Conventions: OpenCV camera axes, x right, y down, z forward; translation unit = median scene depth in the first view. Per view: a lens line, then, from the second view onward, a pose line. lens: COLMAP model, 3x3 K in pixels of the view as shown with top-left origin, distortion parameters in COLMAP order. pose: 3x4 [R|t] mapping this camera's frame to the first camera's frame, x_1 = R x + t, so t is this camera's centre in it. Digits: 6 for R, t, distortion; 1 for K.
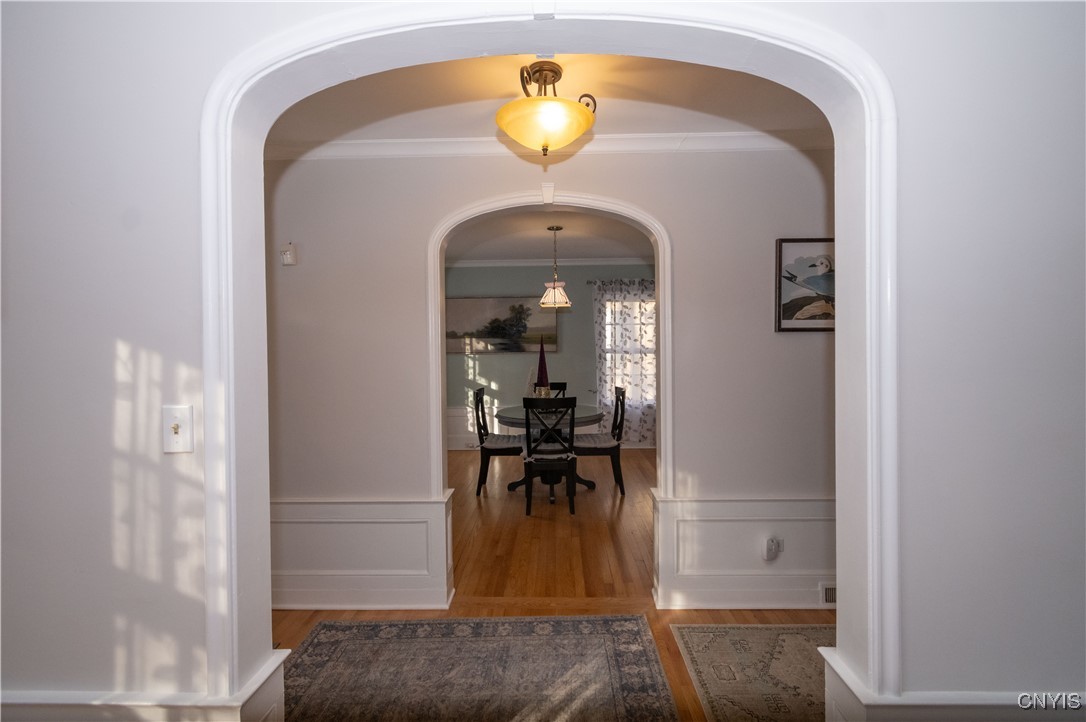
lens RADIAL K [[460.5, 0, 559.6], [0, 460.5, 347.0], [0, 0, 1]] dist [0.015278, -0.005089]
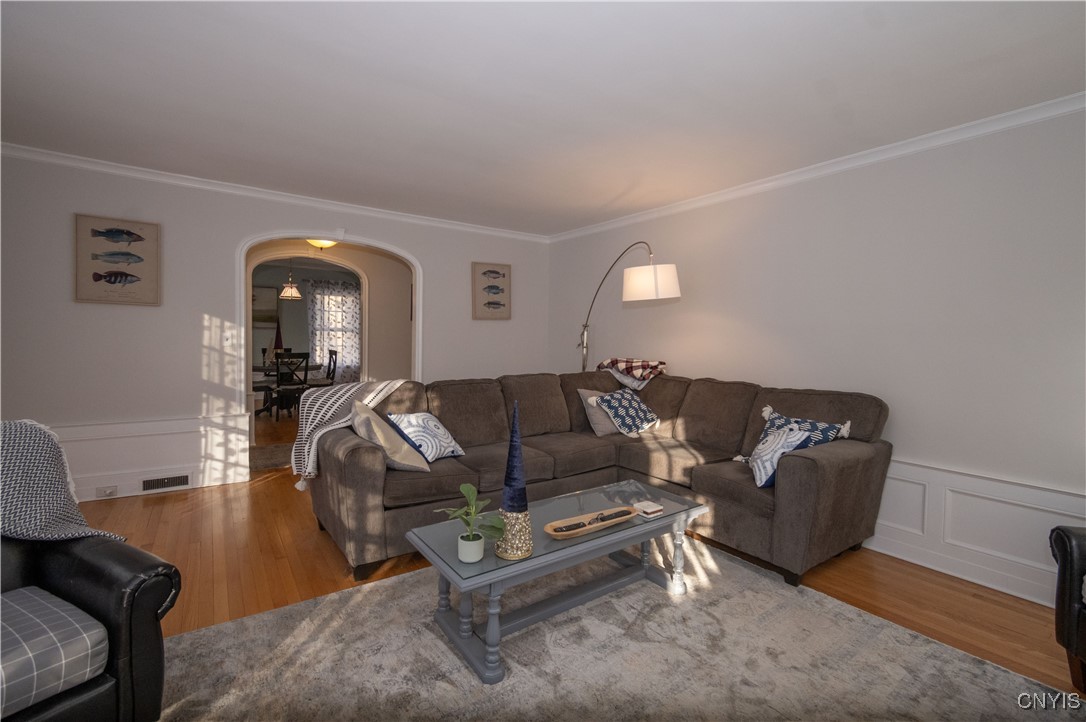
lens RADIAL K [[478.0, 0, 548.5], [0, 478.0, 355.9], [0, 0, 1]] dist [0.015048, -0.006356]
pose [[0.813933, 0.002239, 0.580954, -0.938357], [-0.028390, 0.998951, 0.035925, 0.096274], [-0.580264, -0.045734, 0.813143, -3.372275]]
